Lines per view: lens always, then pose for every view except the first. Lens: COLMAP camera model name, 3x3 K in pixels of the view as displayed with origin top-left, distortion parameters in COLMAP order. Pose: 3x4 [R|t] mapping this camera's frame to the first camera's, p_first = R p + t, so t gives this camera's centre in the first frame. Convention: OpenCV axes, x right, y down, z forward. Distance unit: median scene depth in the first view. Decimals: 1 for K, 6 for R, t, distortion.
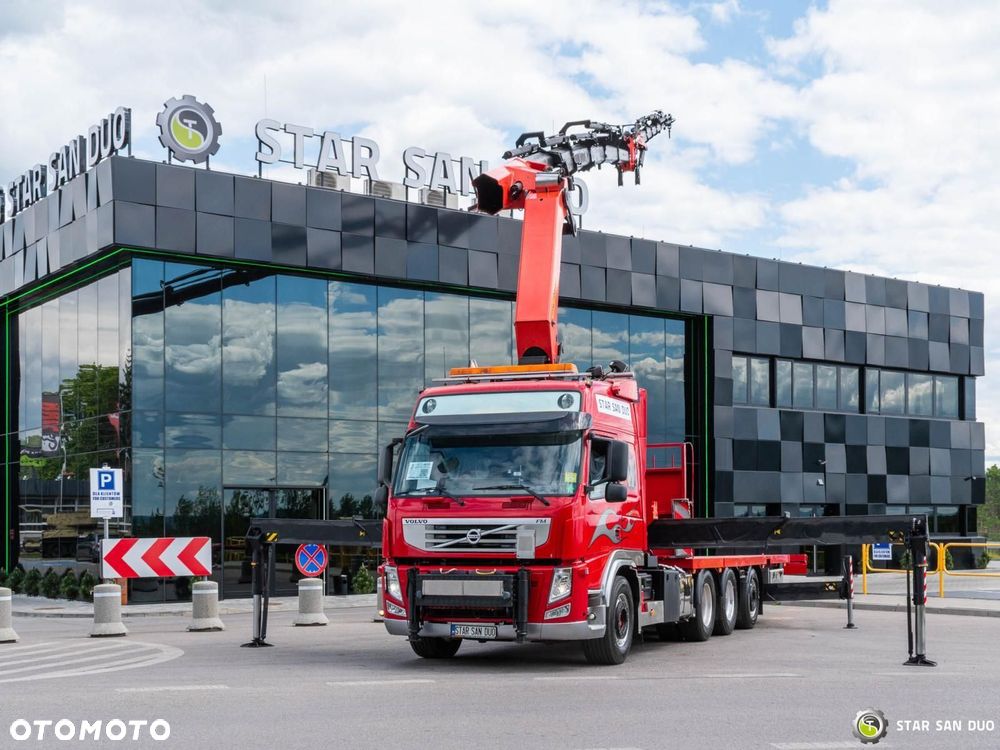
lens RADIAL K [[2054.7, 0, 549.9], [0, 2054.7, 394.9], [0, 0, 1]] dist [0.362102, -5.212096]
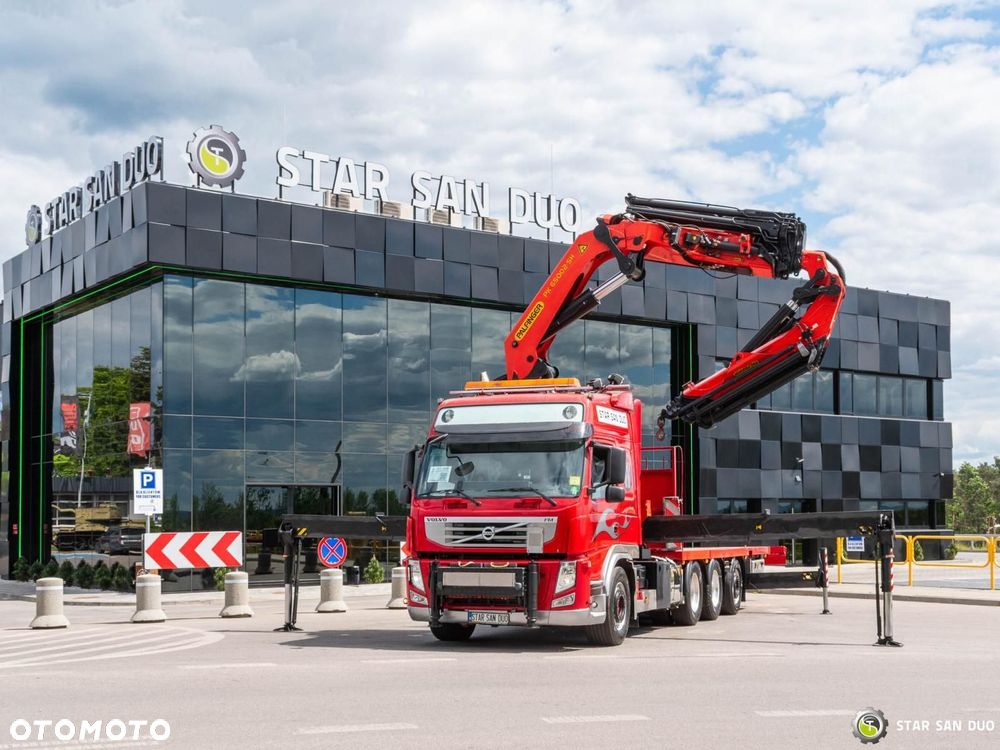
lens RADIAL K [[2193.6, 0, 500.0], [0, 2193.6, 375.0], [0, 0, 1]] dist [-0.117221, -0.072239]
pose [[0.999980, 0.000085, -0.006282, -0.018307], [-0.000081, 1.000000, 0.000515, -0.014242], [0.006282, -0.000515, 0.999980, -0.152790]]
